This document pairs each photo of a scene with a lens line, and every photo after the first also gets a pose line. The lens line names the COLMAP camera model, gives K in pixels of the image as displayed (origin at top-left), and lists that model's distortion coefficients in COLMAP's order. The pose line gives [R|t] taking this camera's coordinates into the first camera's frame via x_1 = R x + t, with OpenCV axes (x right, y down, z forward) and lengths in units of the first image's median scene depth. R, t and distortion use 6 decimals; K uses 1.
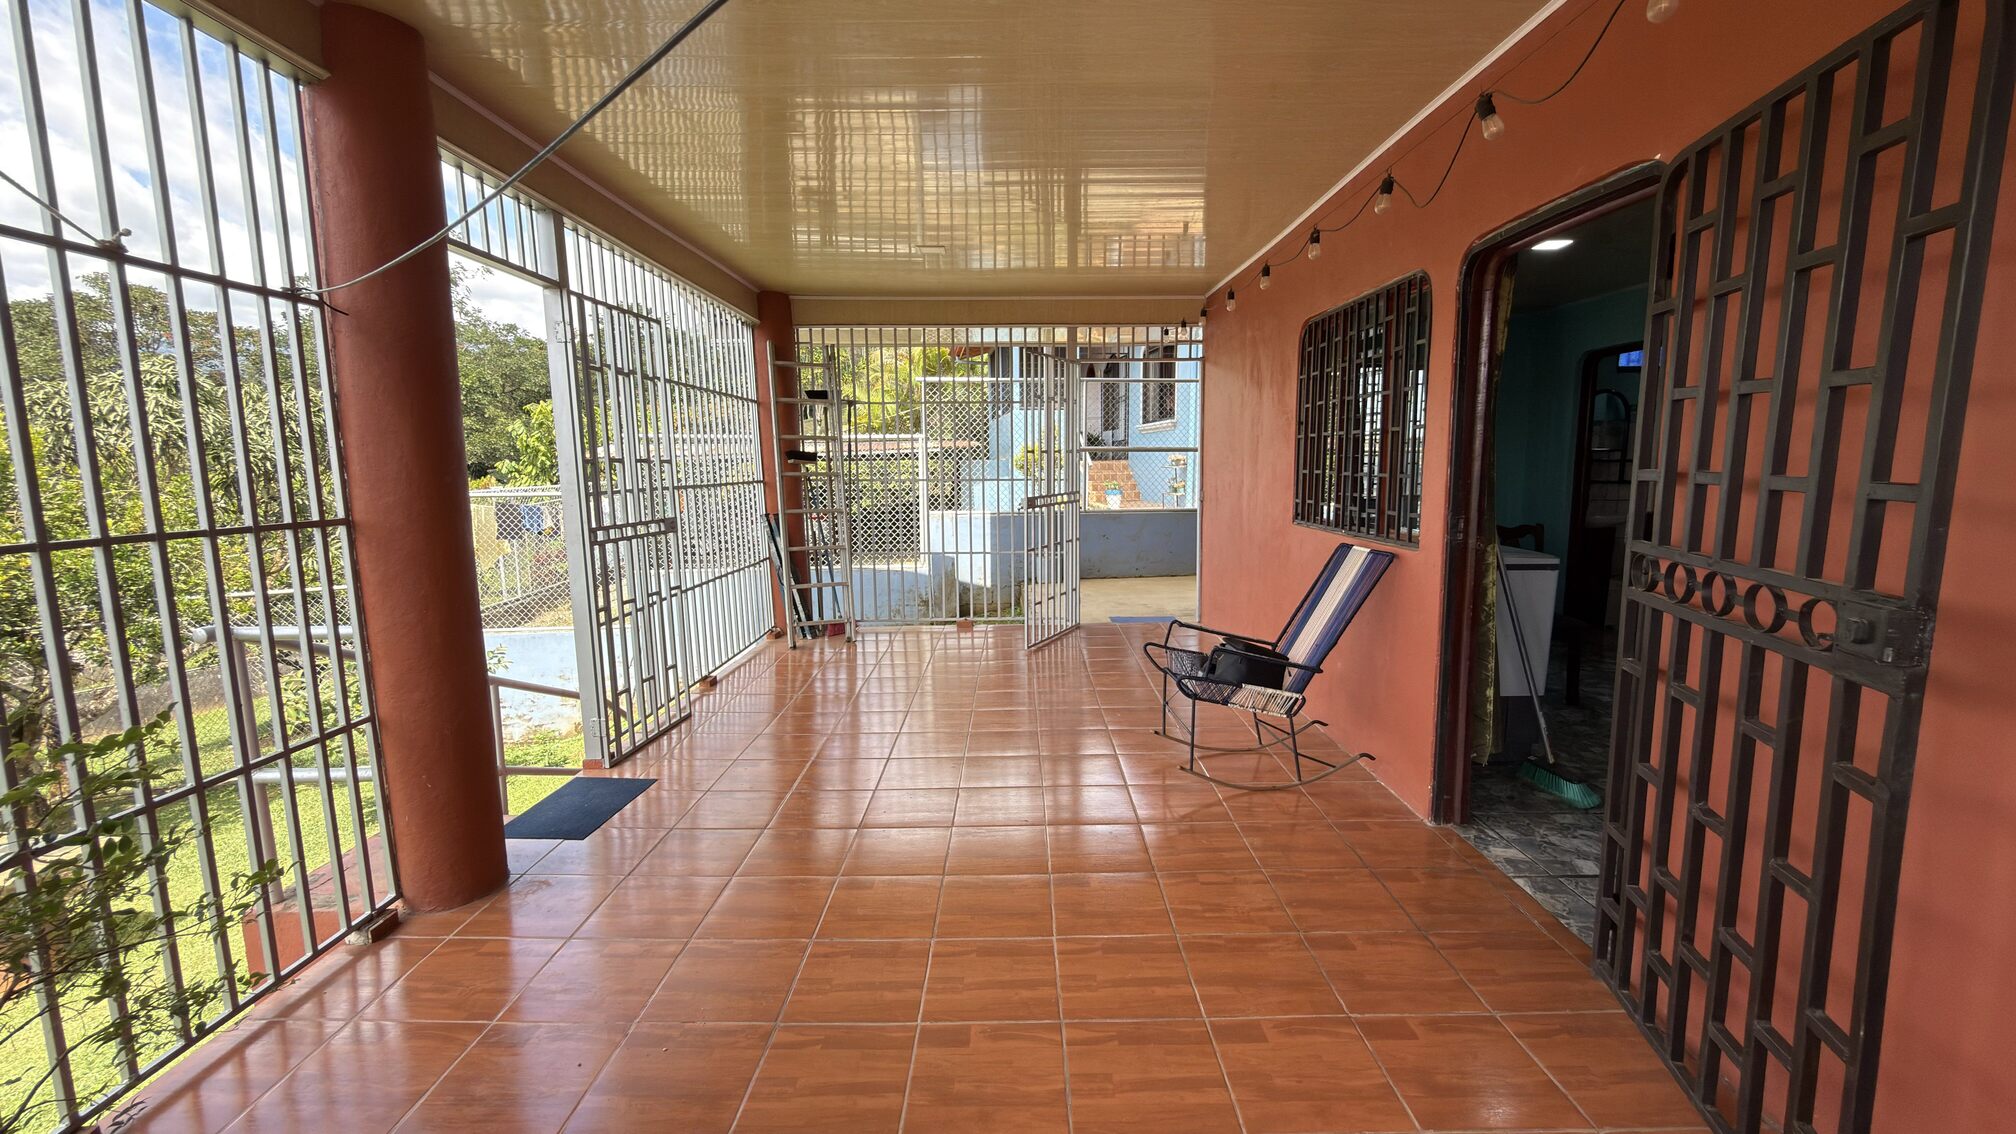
lens RADIAL K [[804.1, 0, 1006.3], [0, 804.1, 570.1], [0, 0, 1]] dist [-0.001758, 0.000458]
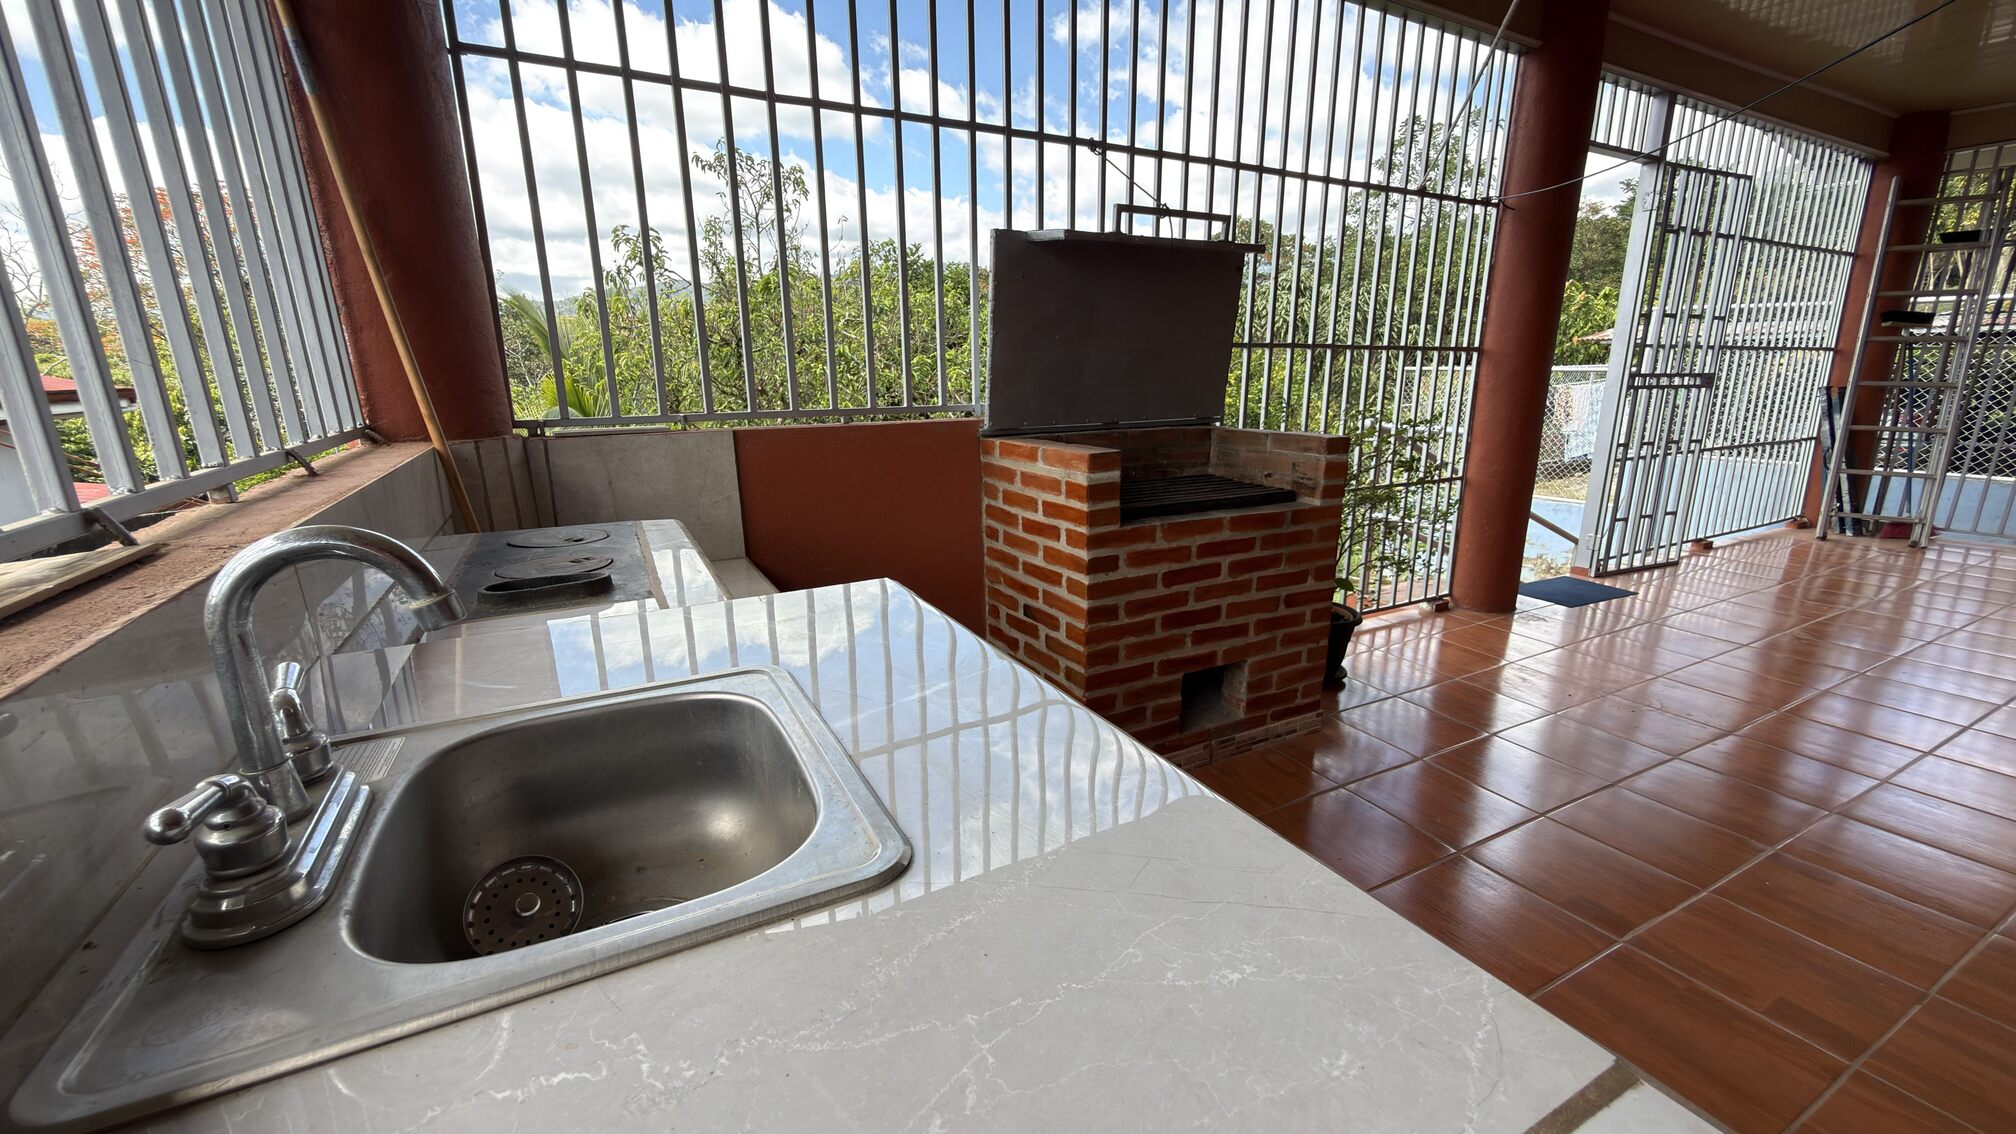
lens RADIAL K [[804.1, 0, 1010.4], [0, 804.1, 571.2], [0, 0, 1]] dist [-0.001758, 0.000458]
pose [[0.478211, 0.227039, -0.848391, 0.068345], [-0.116814, 0.973867, 0.194773, 0.063217], [0.870442, 0.005962, 0.492235, -0.221799]]
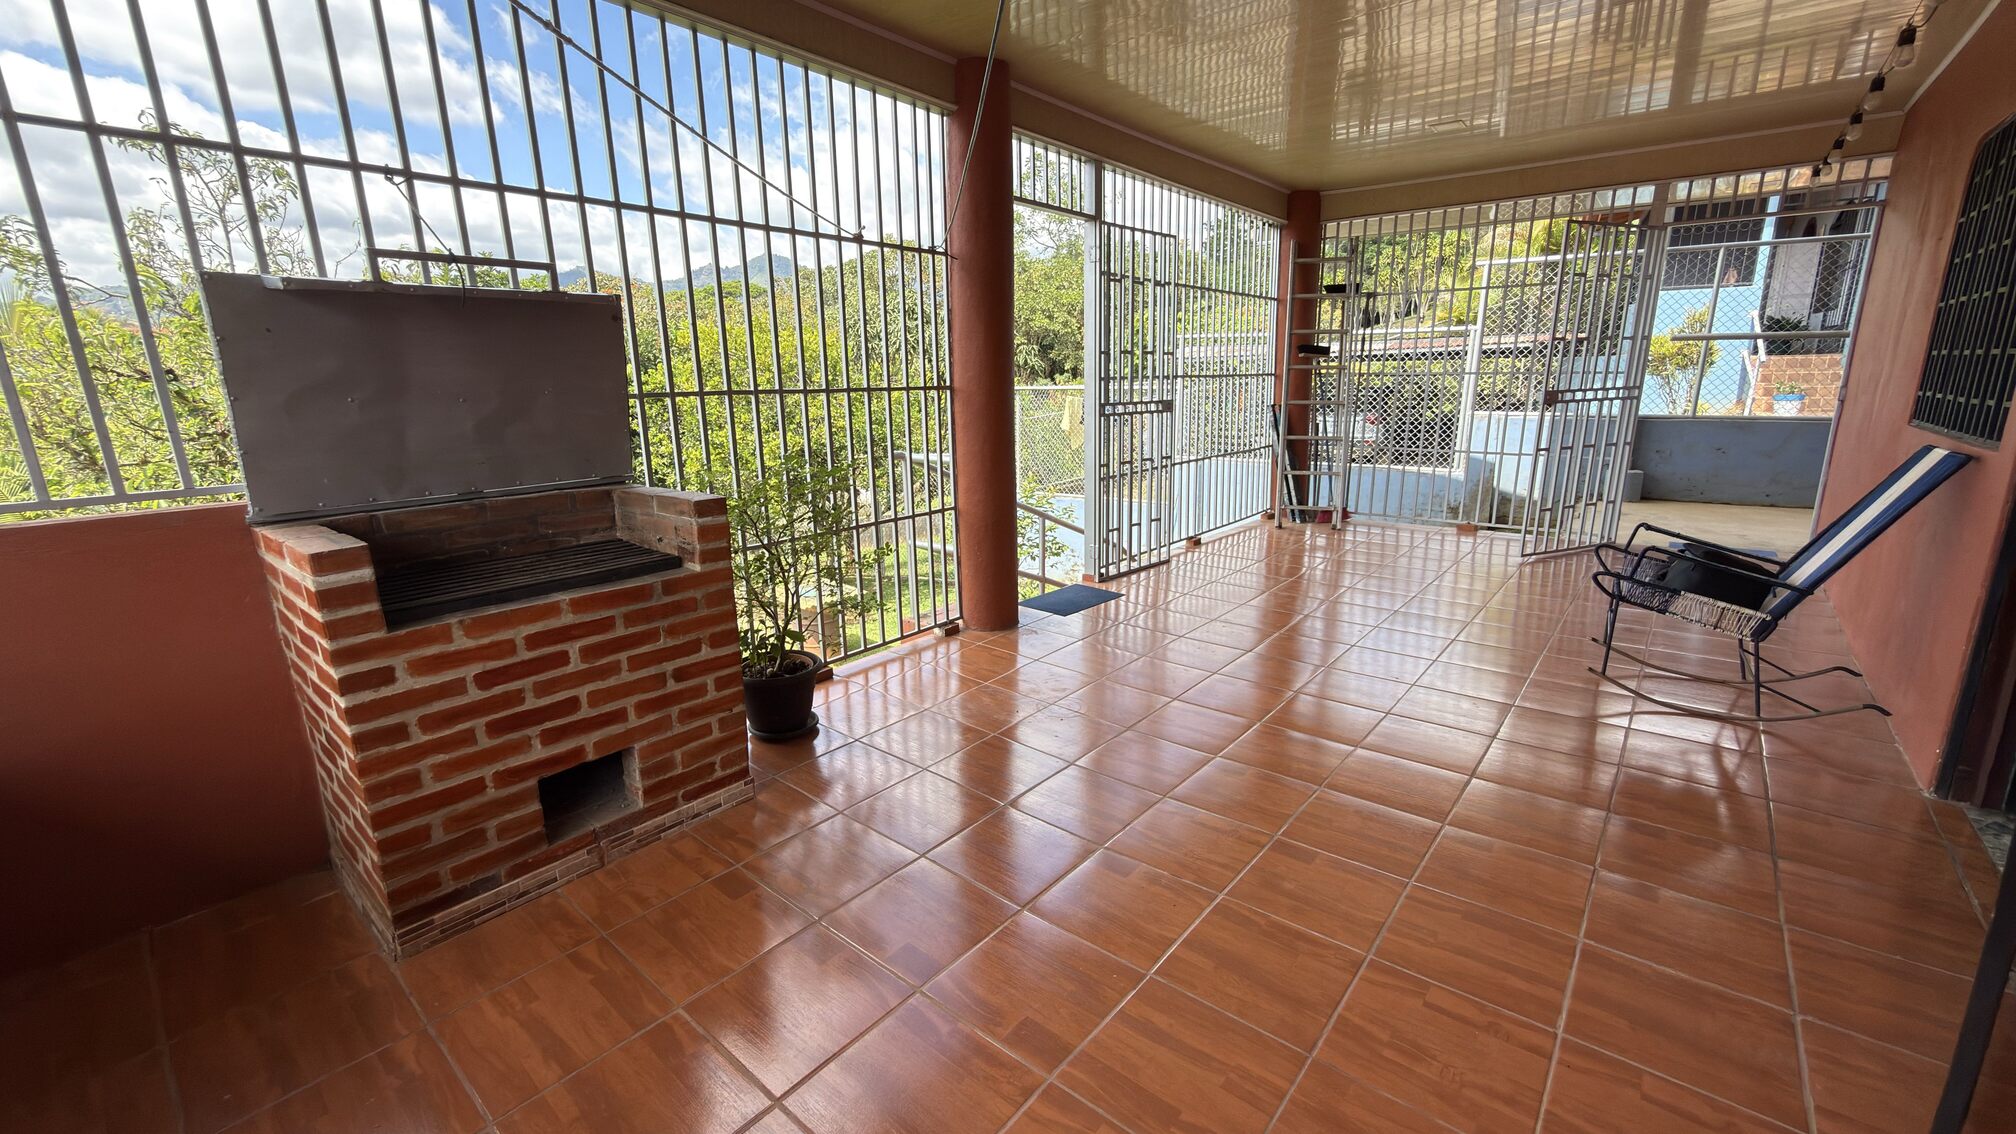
lens RADIAL K [[804.1, 0, 1009.4], [0, 804.1, 572.1], [0, 0, 1]] dist [-0.001758, 0.000458]
pose [[0.771159, 0.150599, -0.618574, 0.142388], [-0.076976, 0.986547, 0.144222, 0.026077], [0.631972, -0.063602, 0.772377, -0.093384]]
